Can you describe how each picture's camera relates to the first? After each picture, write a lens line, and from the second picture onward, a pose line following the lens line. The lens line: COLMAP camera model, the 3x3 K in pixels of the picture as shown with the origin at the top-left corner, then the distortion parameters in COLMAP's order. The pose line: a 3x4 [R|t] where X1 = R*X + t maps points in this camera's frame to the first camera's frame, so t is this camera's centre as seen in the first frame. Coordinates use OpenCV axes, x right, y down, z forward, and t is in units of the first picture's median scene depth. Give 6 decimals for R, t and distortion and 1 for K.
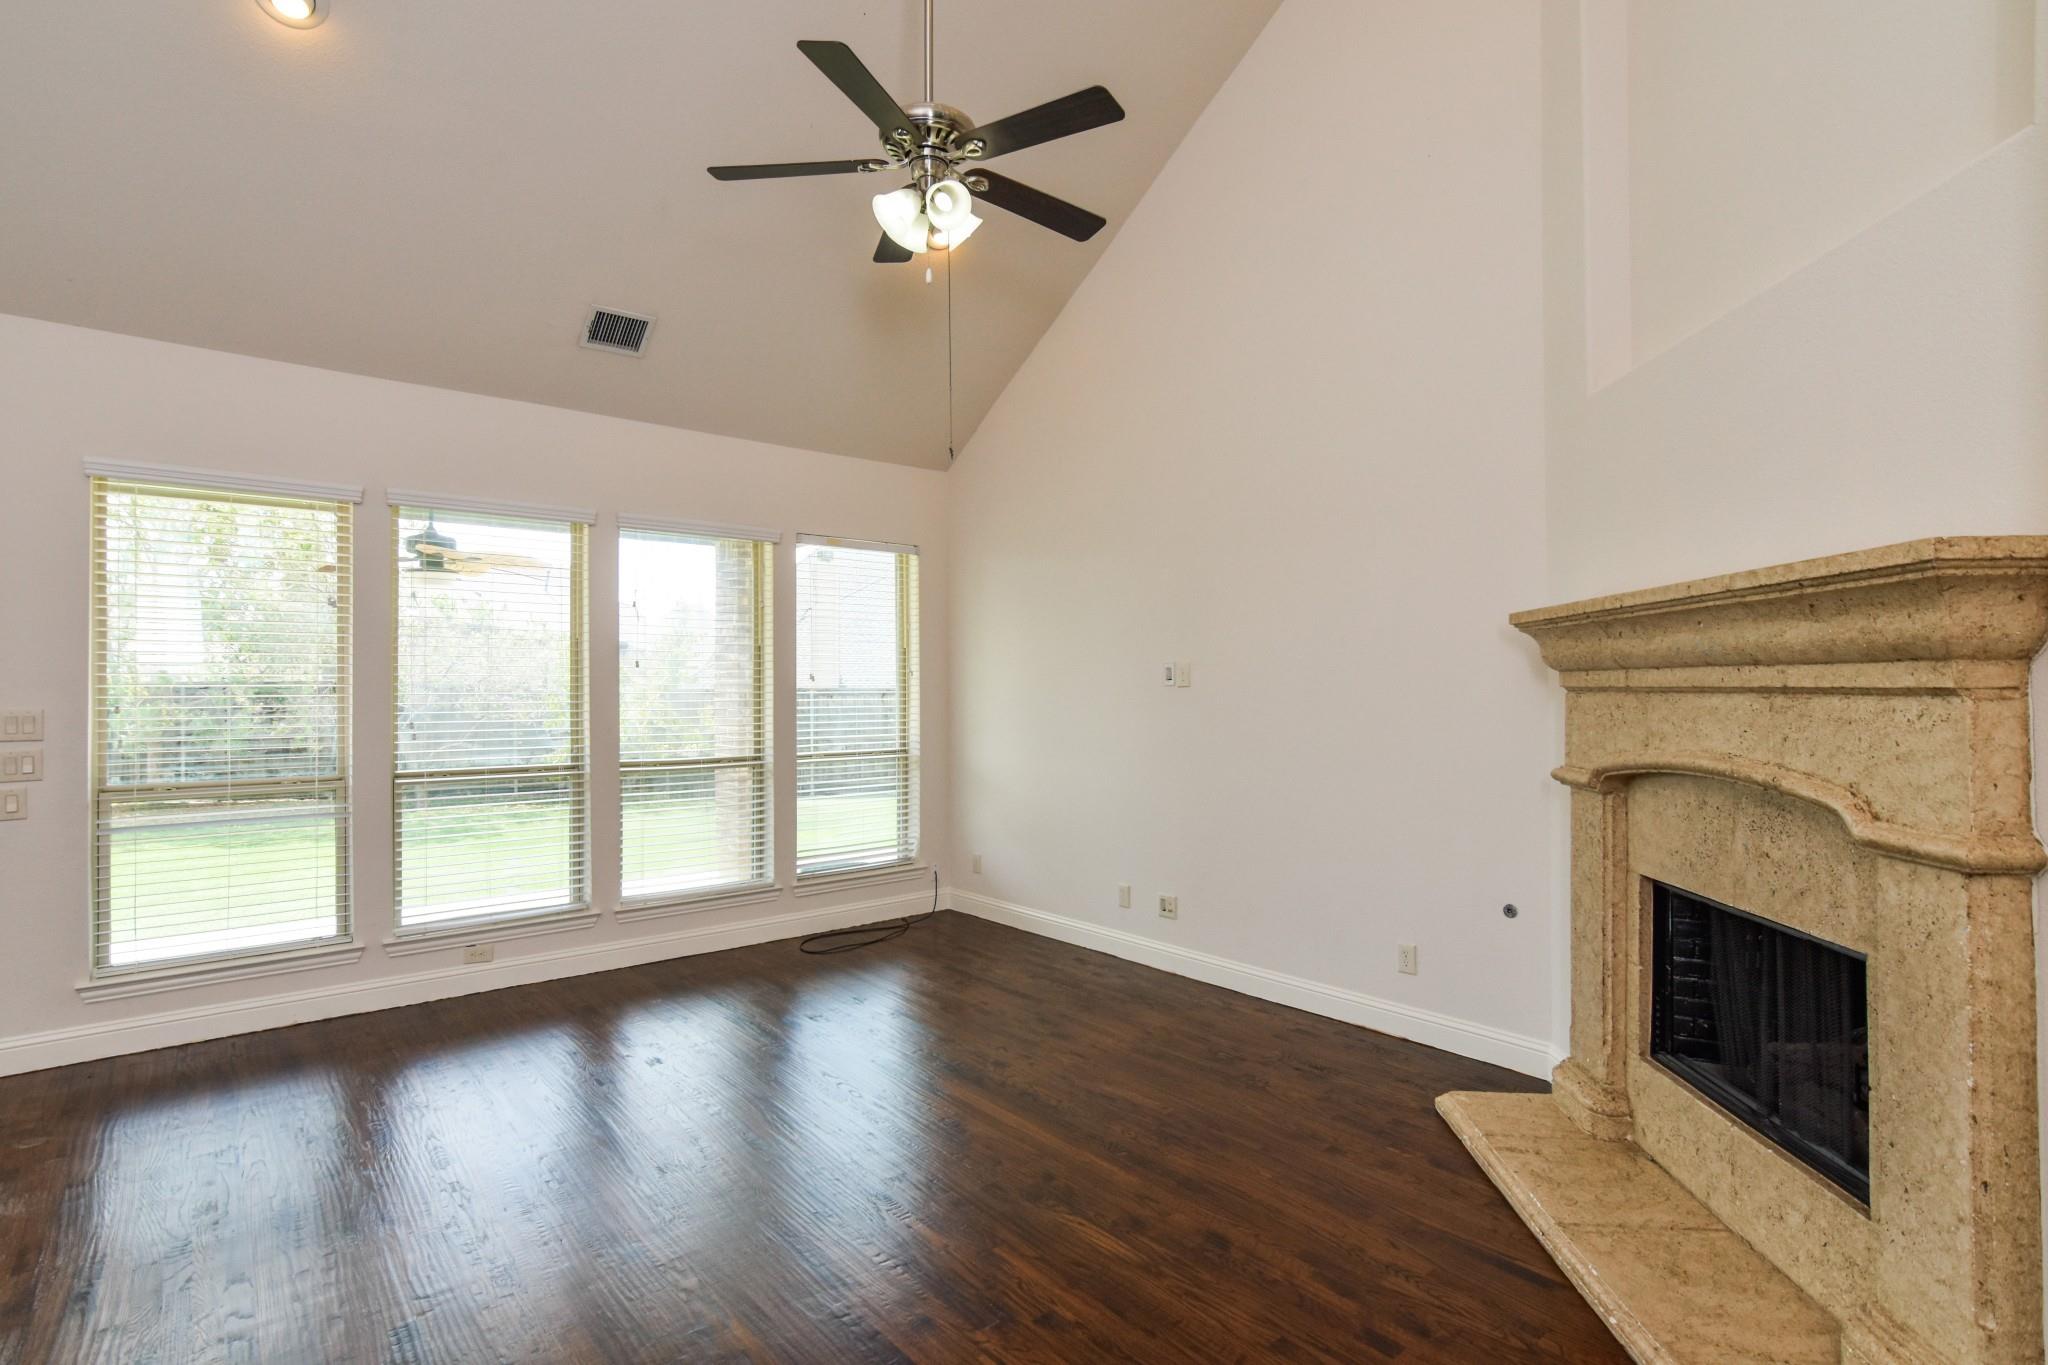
lens RADIAL K [[1009.4, 0, 1031.4], [0, 1009.4, 681.4], [0, 0, 1]] dist [0.004548, 0.001722]
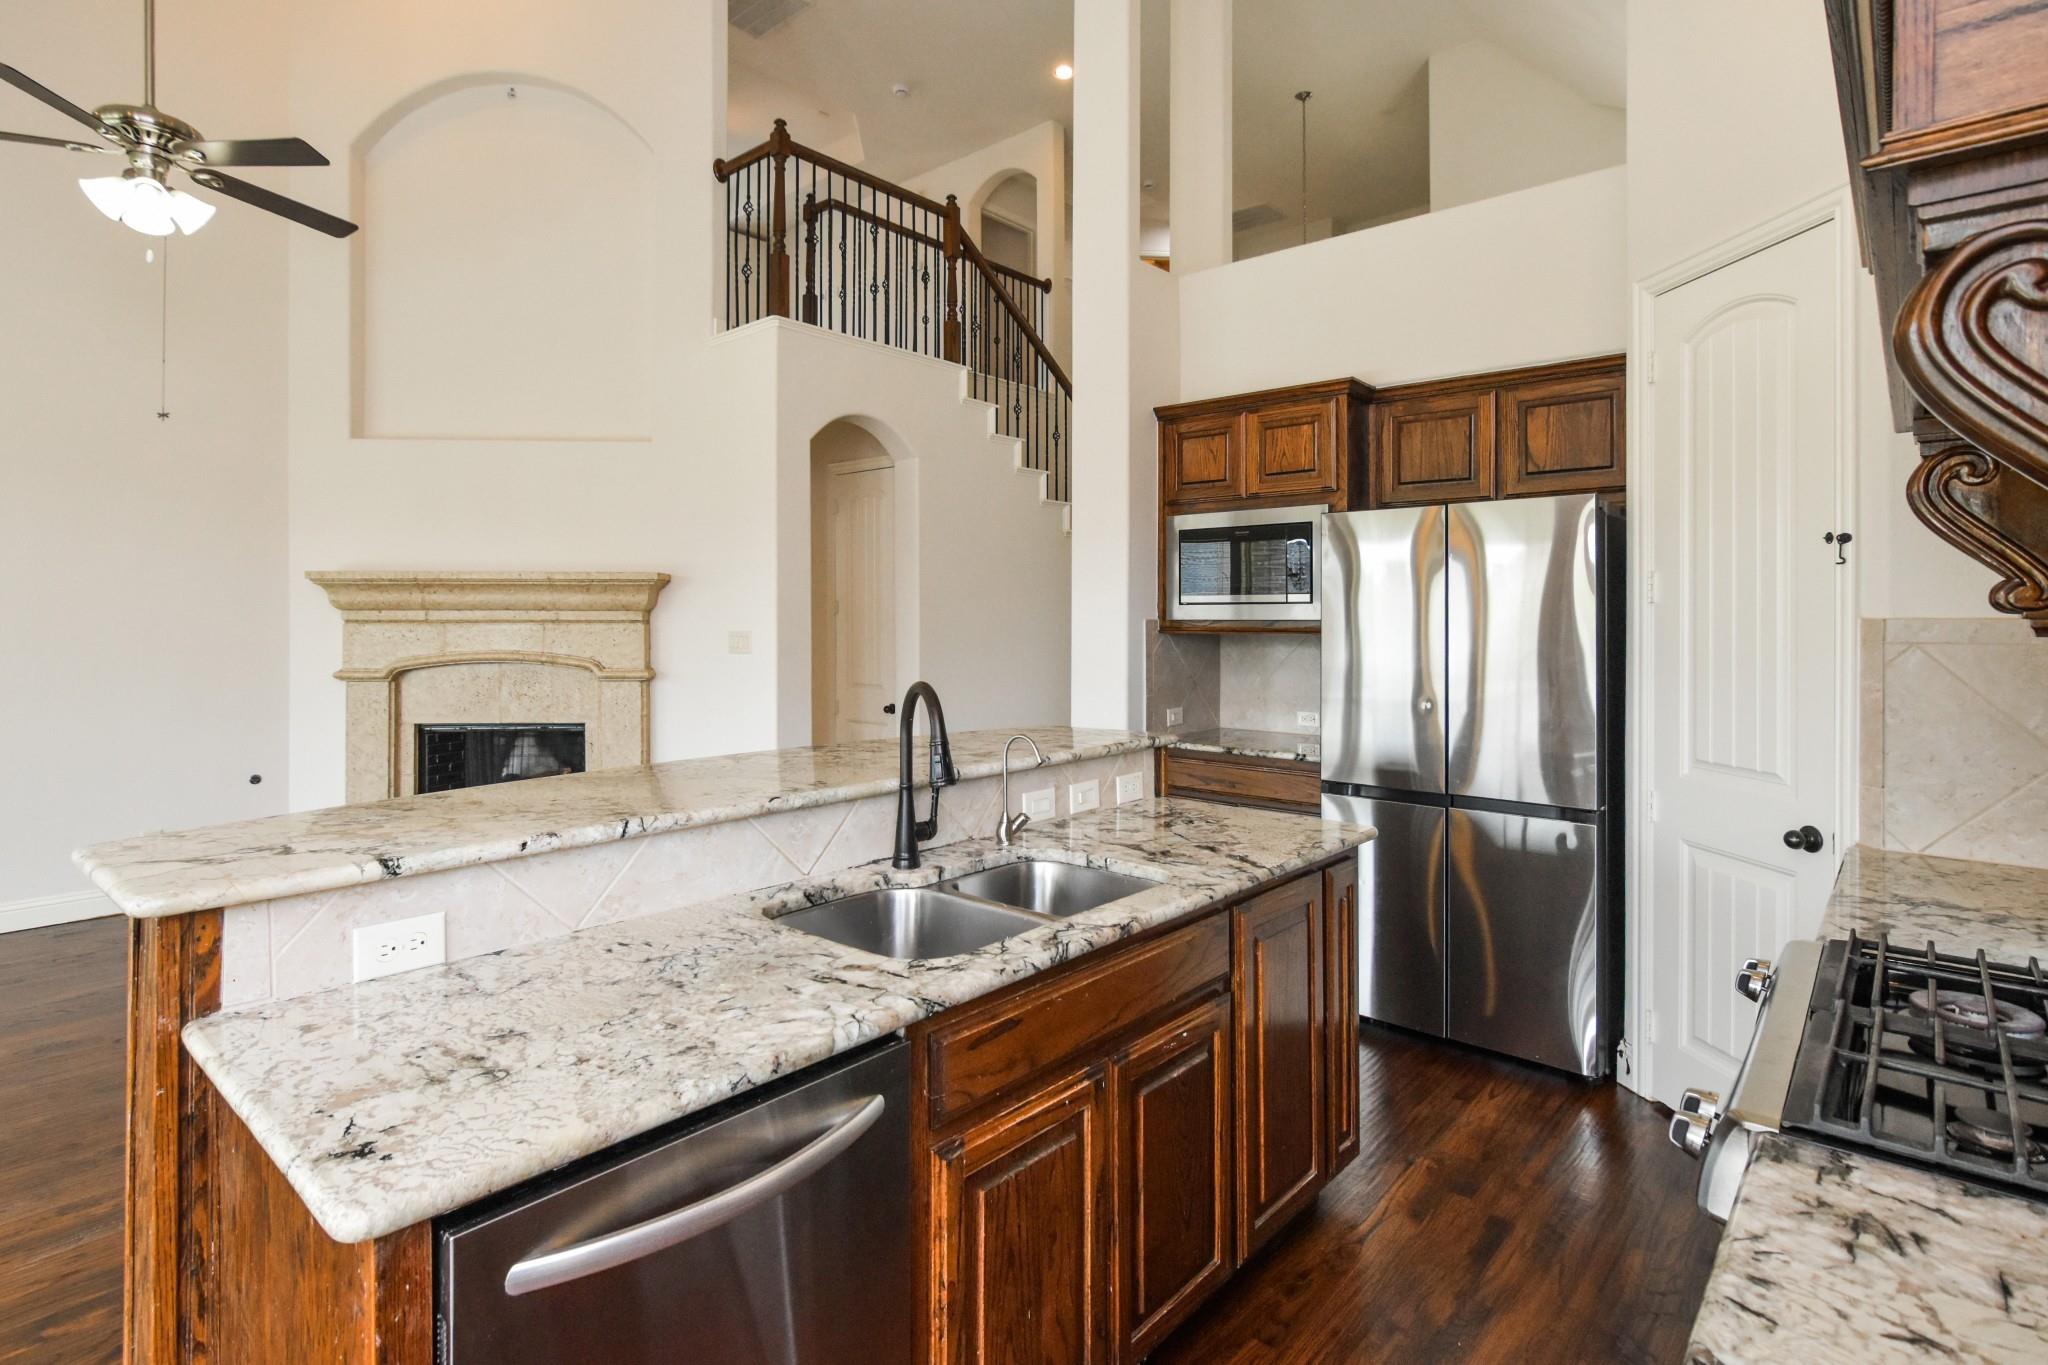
lens RADIAL K [[1009.4, 0, 1008.3], [0, 1009.4, 606.5], [0, 0, 1]] dist [0.004548, 0.001722]
pose [[-0.128031, 0.010017, 0.991720, -1.347727], [-0.005563, 0.999926, -0.010818, -0.004808], [-0.991755, -0.006902, -0.127966, 0.182195]]
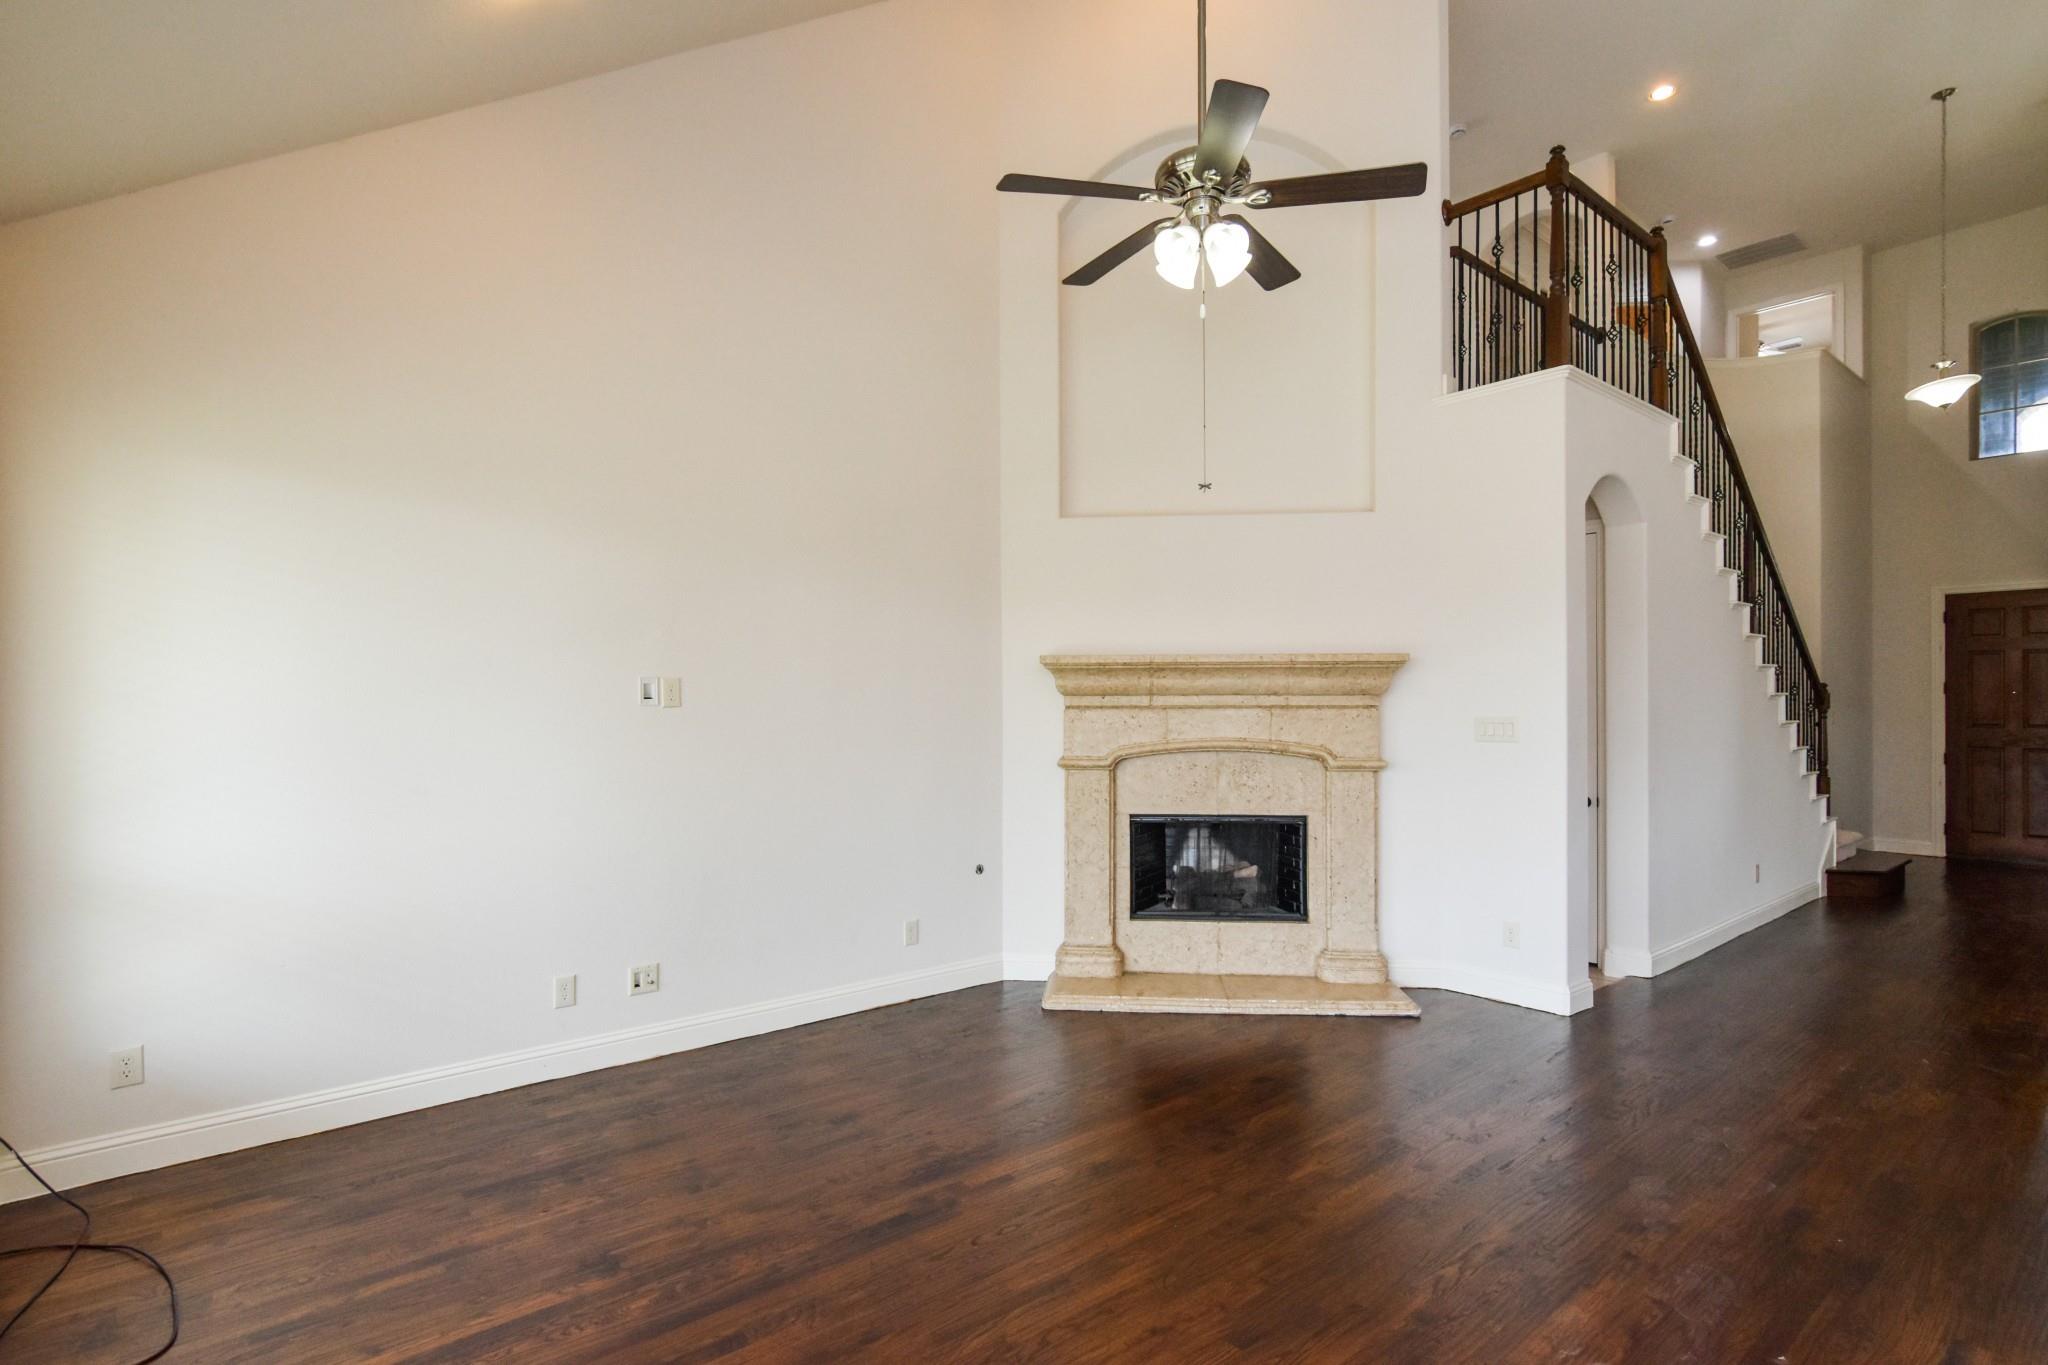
lens RADIAL K [[1009.4, 0, 1034.9], [0, 1009.4, 696.8], [0, 0, 1]] dist [0.004548, 0.001722]
pose [[0.014982, 0.004439, 0.999878, -1.145083], [-0.003272, 0.999985, -0.004391, -0.001420], [-0.999882, -0.003206, 0.014996, 1.154753]]
